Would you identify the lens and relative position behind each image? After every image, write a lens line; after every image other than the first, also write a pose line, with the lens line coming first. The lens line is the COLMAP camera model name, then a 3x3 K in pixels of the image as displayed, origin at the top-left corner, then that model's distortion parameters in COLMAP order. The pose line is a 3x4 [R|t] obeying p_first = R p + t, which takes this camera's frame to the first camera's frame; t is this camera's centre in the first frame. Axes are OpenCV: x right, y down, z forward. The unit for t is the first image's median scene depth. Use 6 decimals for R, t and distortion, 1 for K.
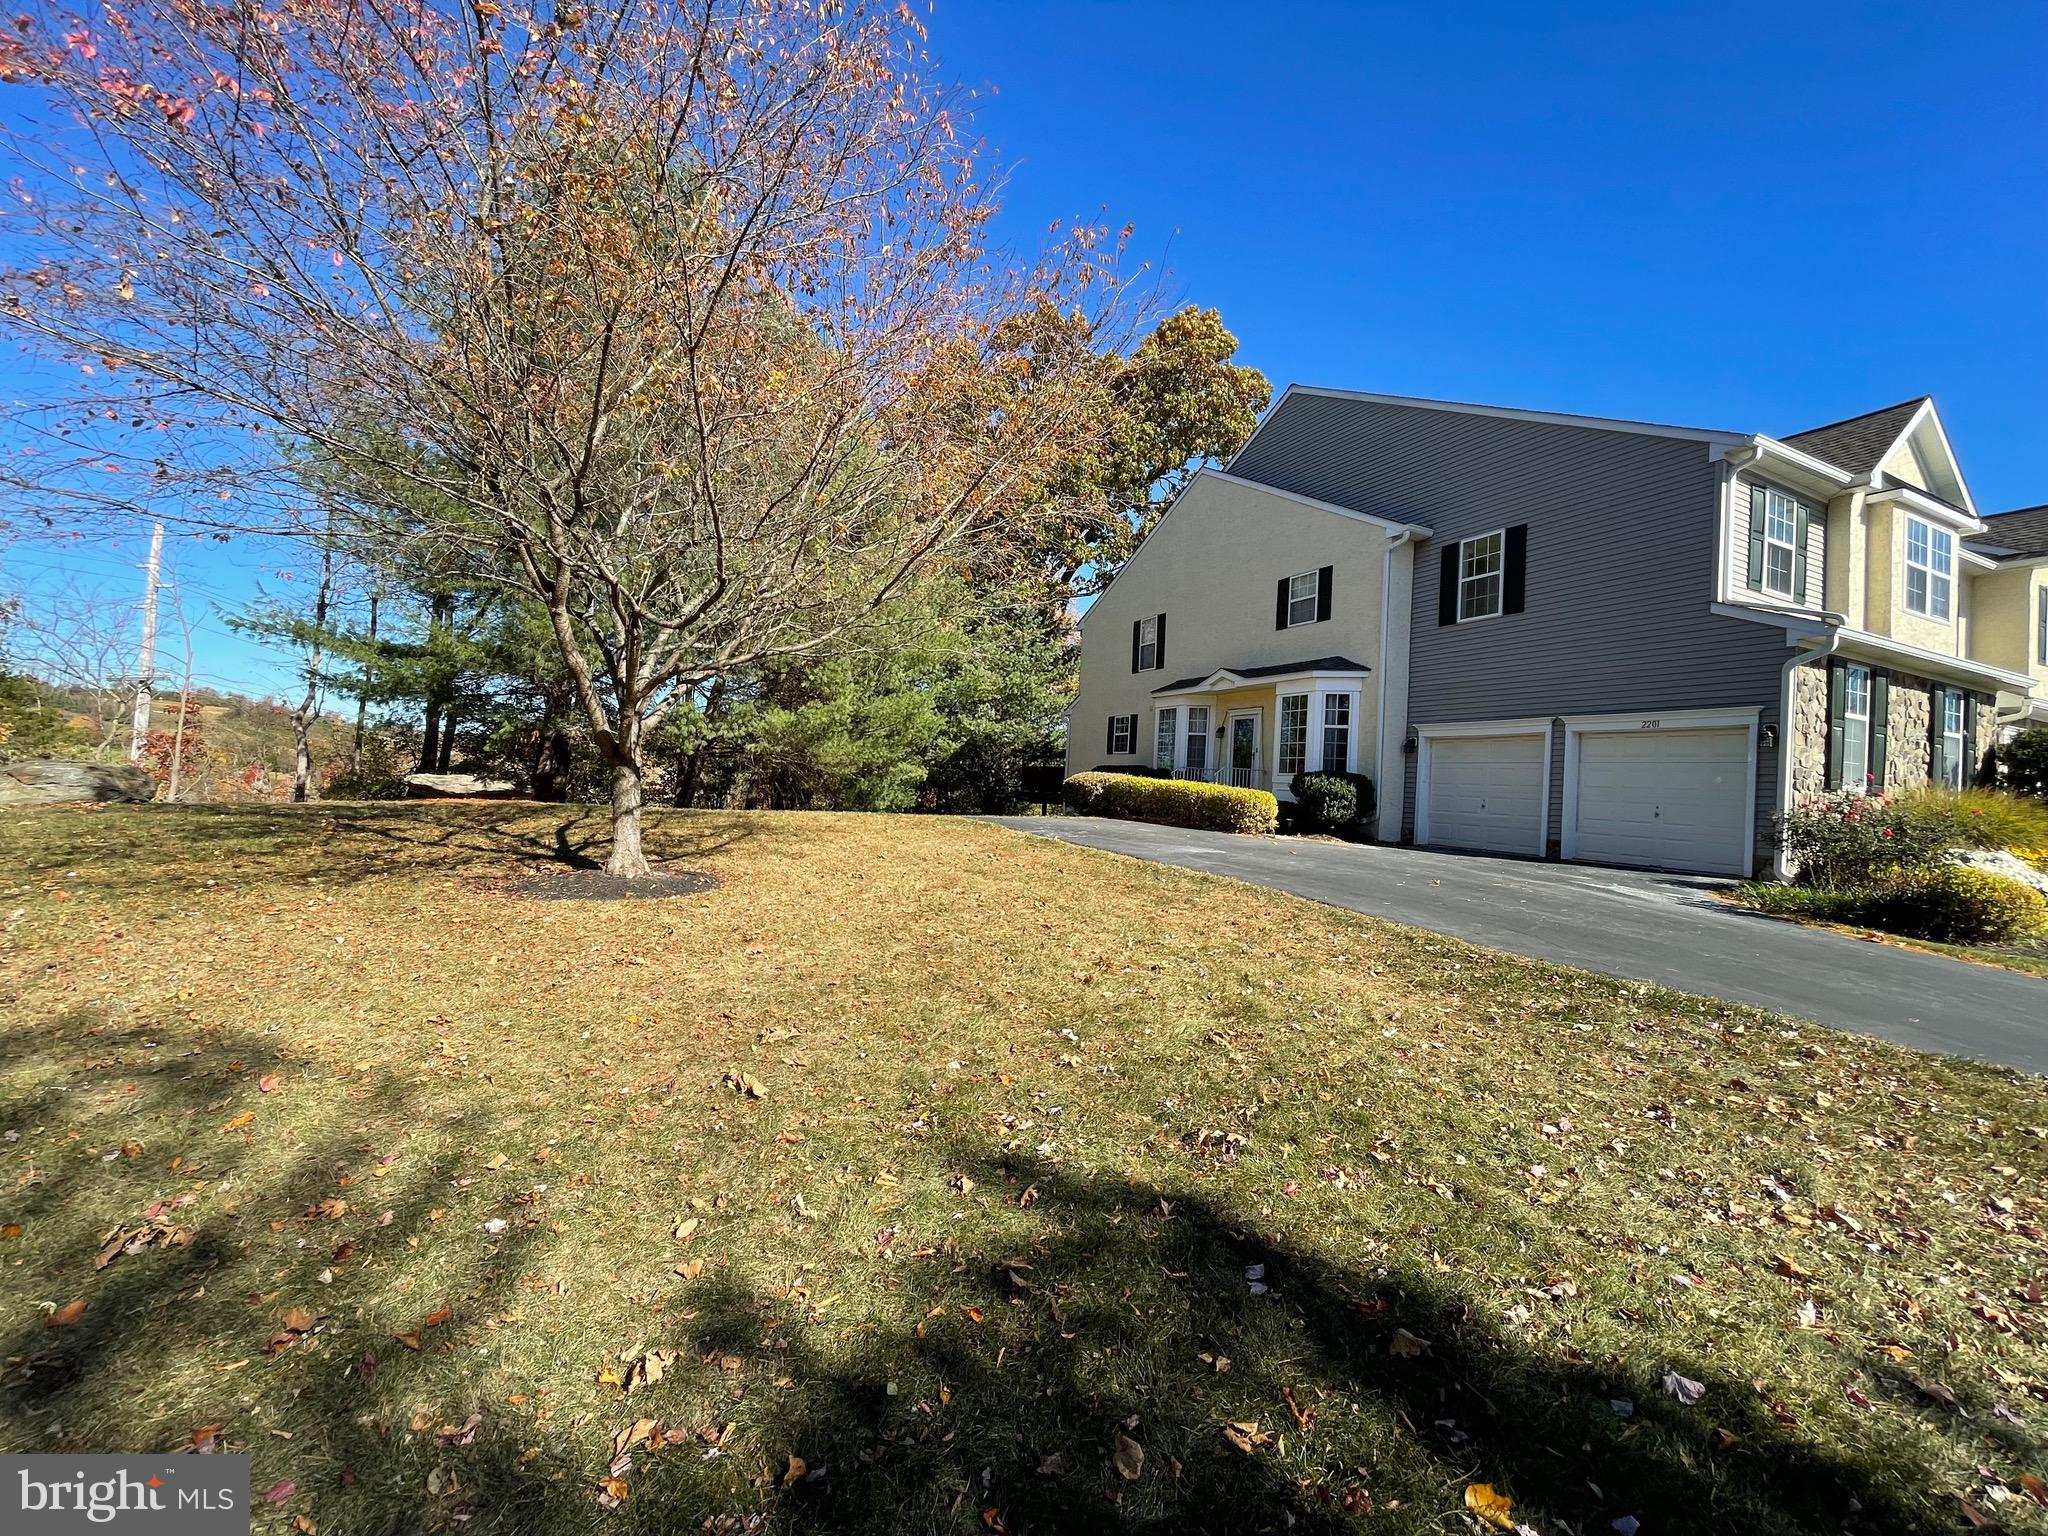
lens RADIAL K [[823.4, 0, 1020.6], [0, 823.4, 764.4], [0, 0, 1]] dist [-0.005201, 0.000093]
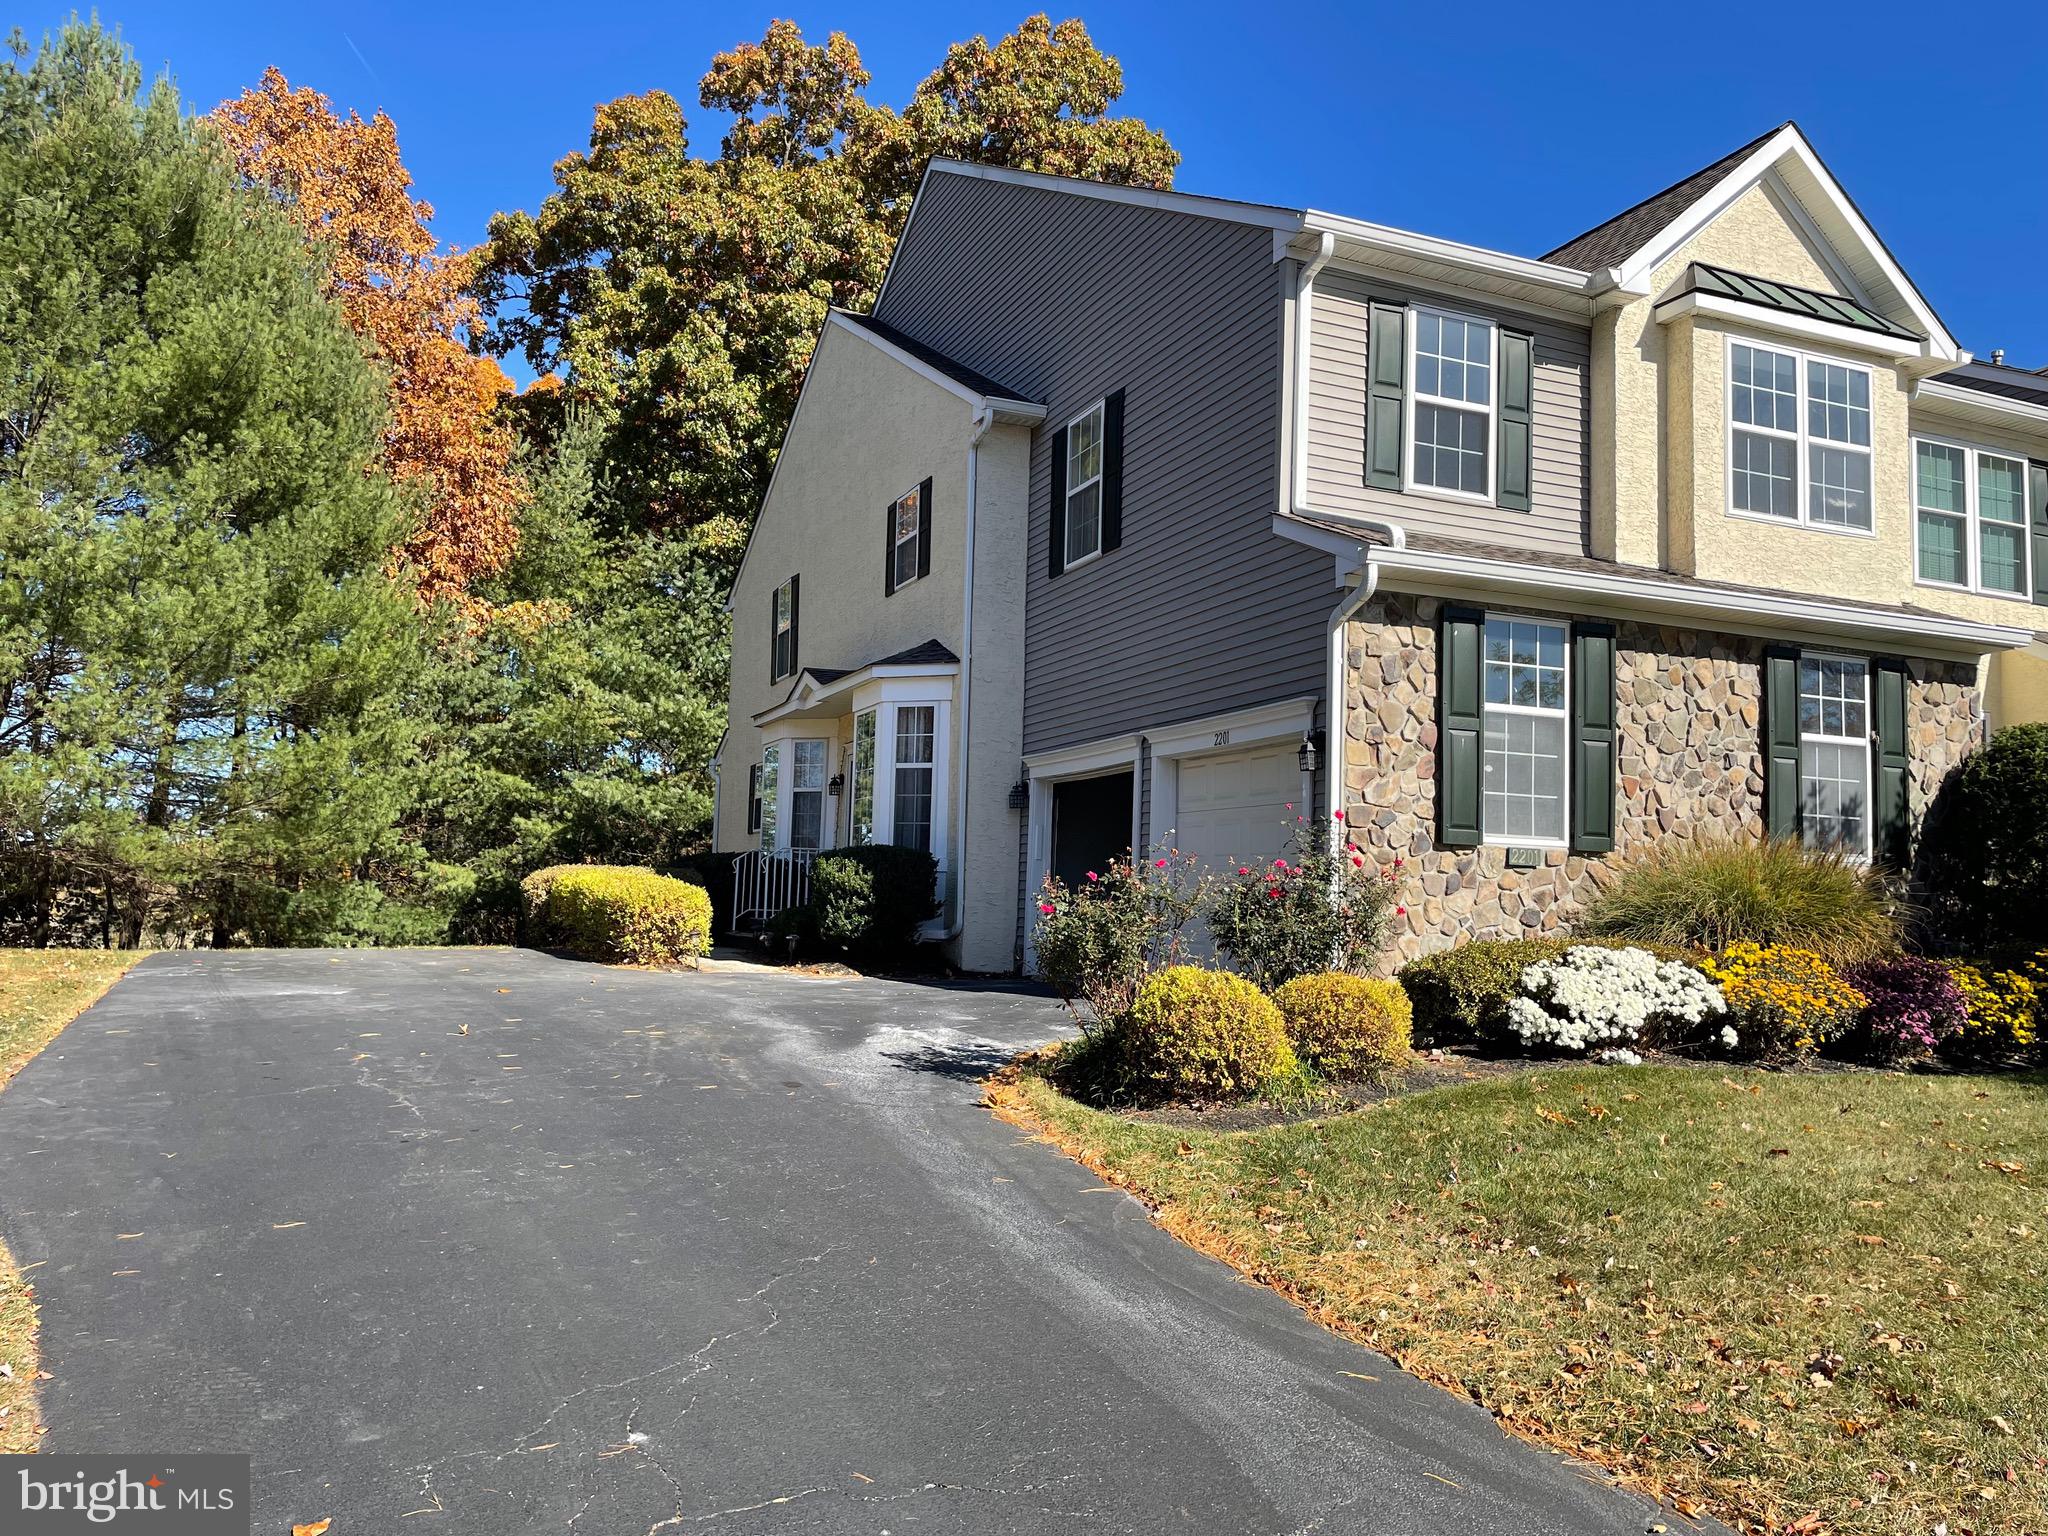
lens RADIAL K [[1527.6, 0, 1041.0], [0, 1527.6, 771.9], [0, 0, 1]] dist [0.092070, -0.115654]
pose [[0.999235, -0.031394, -0.023338, 0.551918], [0.029865, 0.997552, -0.063228, 0.028527], [0.025266, 0.062483, 0.997726, -0.019745]]
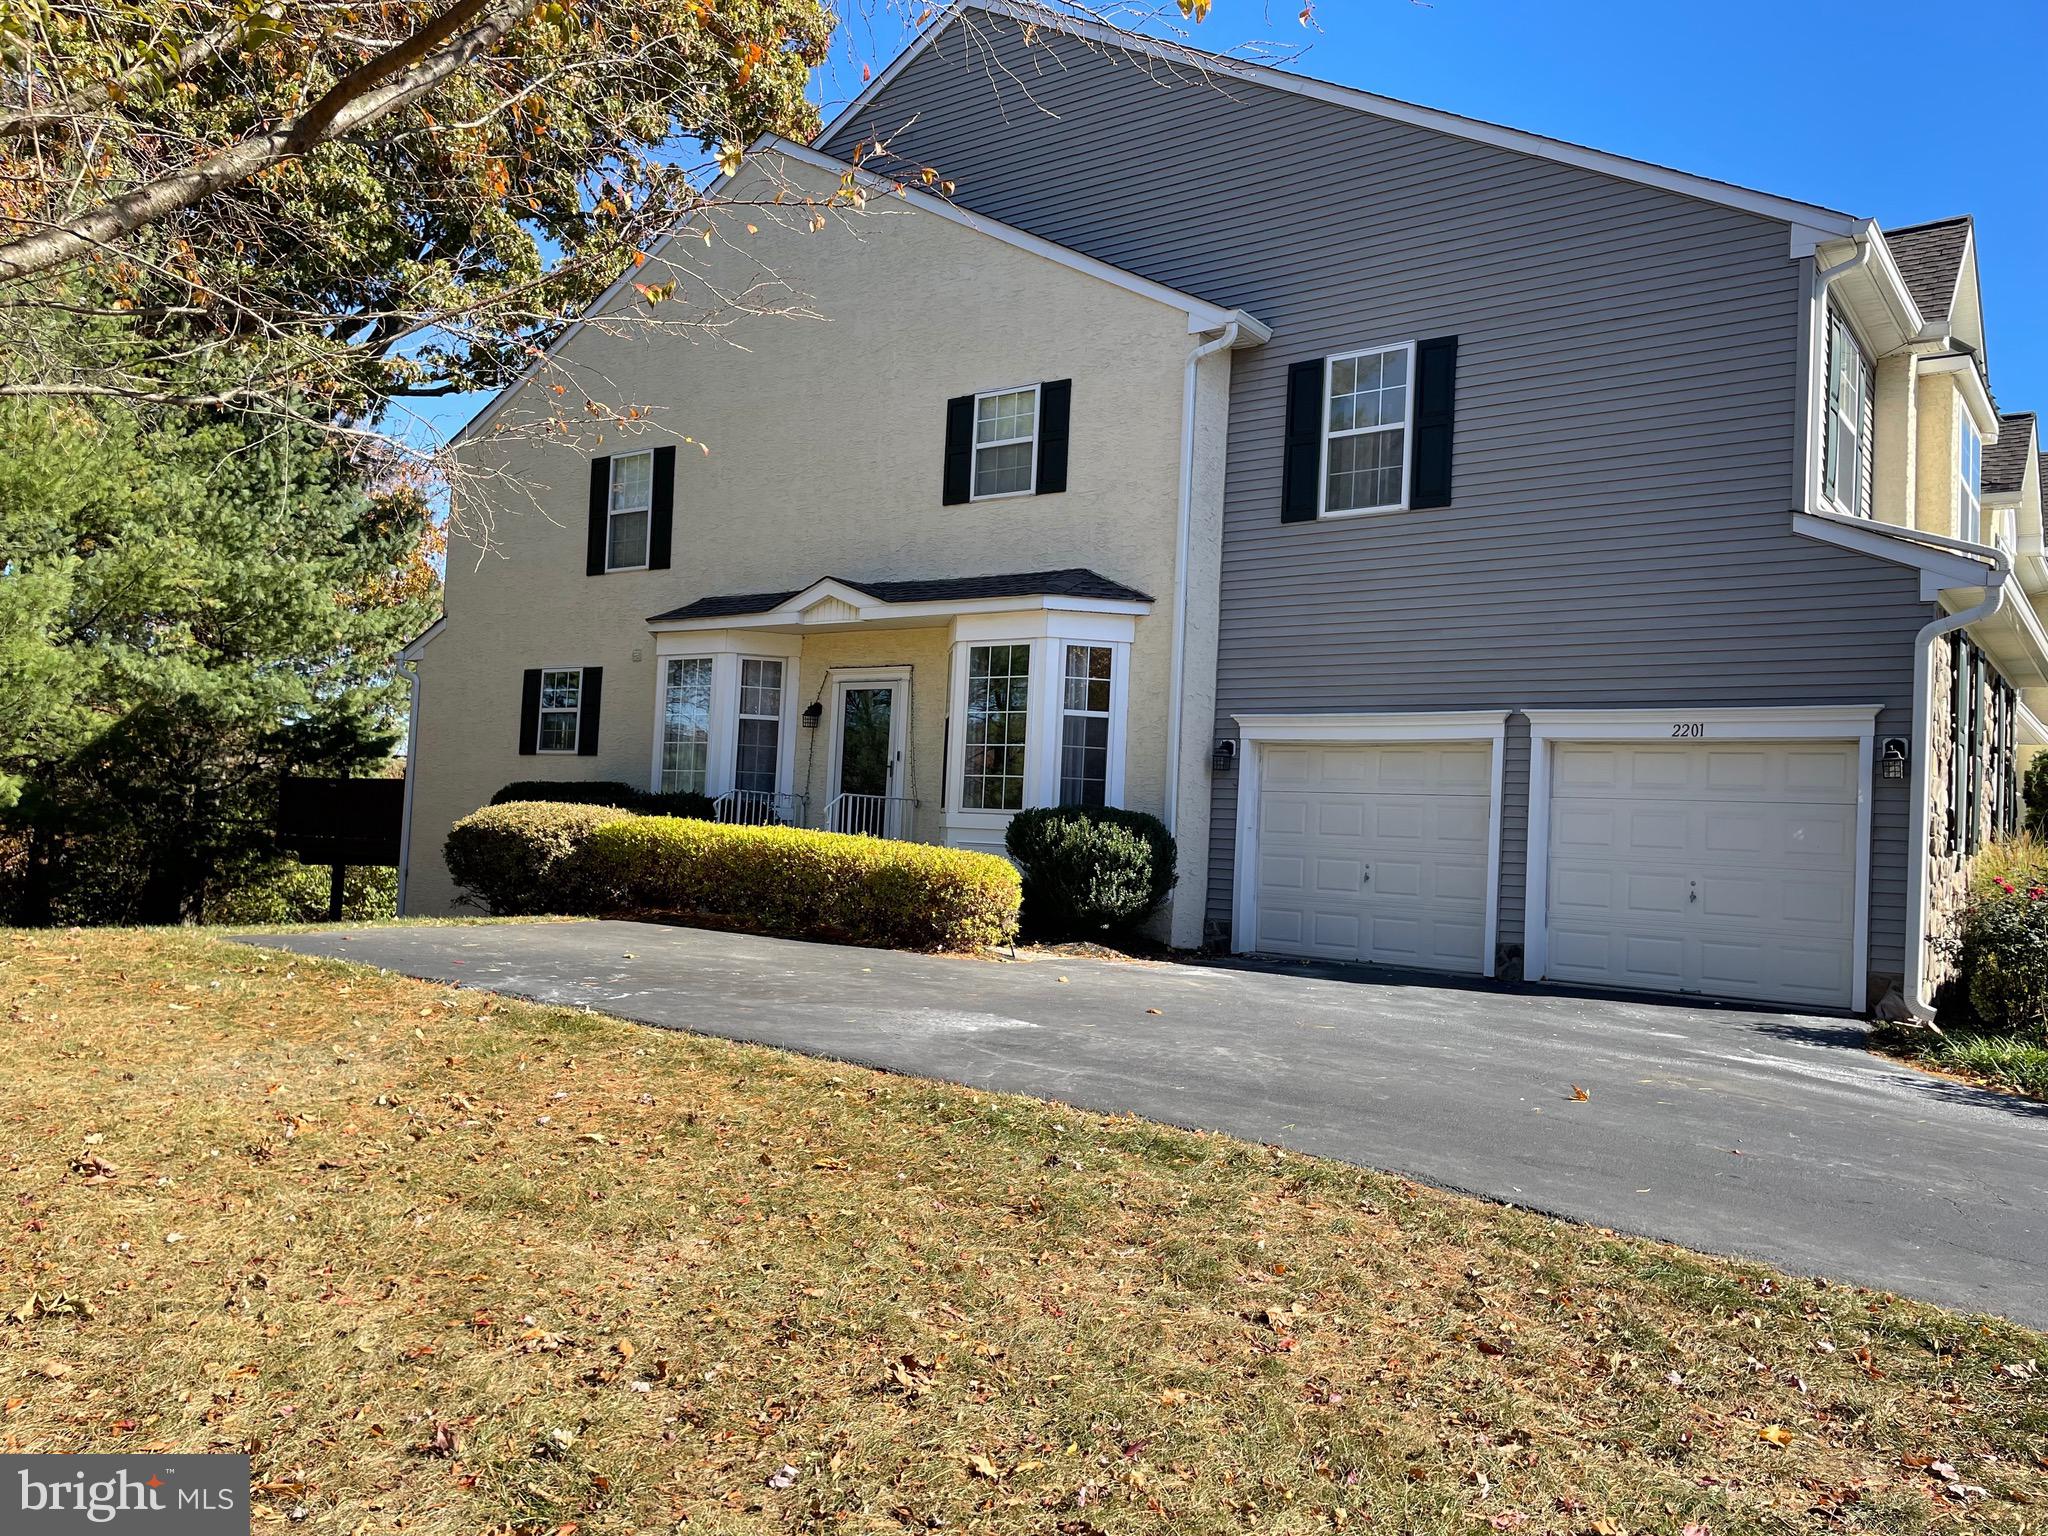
lens RADIAL K [[1536.6, 0, 1009.3], [0, 1536.6, 766.1], [0, 0, 1]] dist [0.103343, -0.137274]
pose [[0.882990, 0.012053, 0.469238, -0.090243], [-0.013249, 0.999912, -0.000753, -0.015337], [-0.469205, -0.005552, 0.883072, 0.248671]]
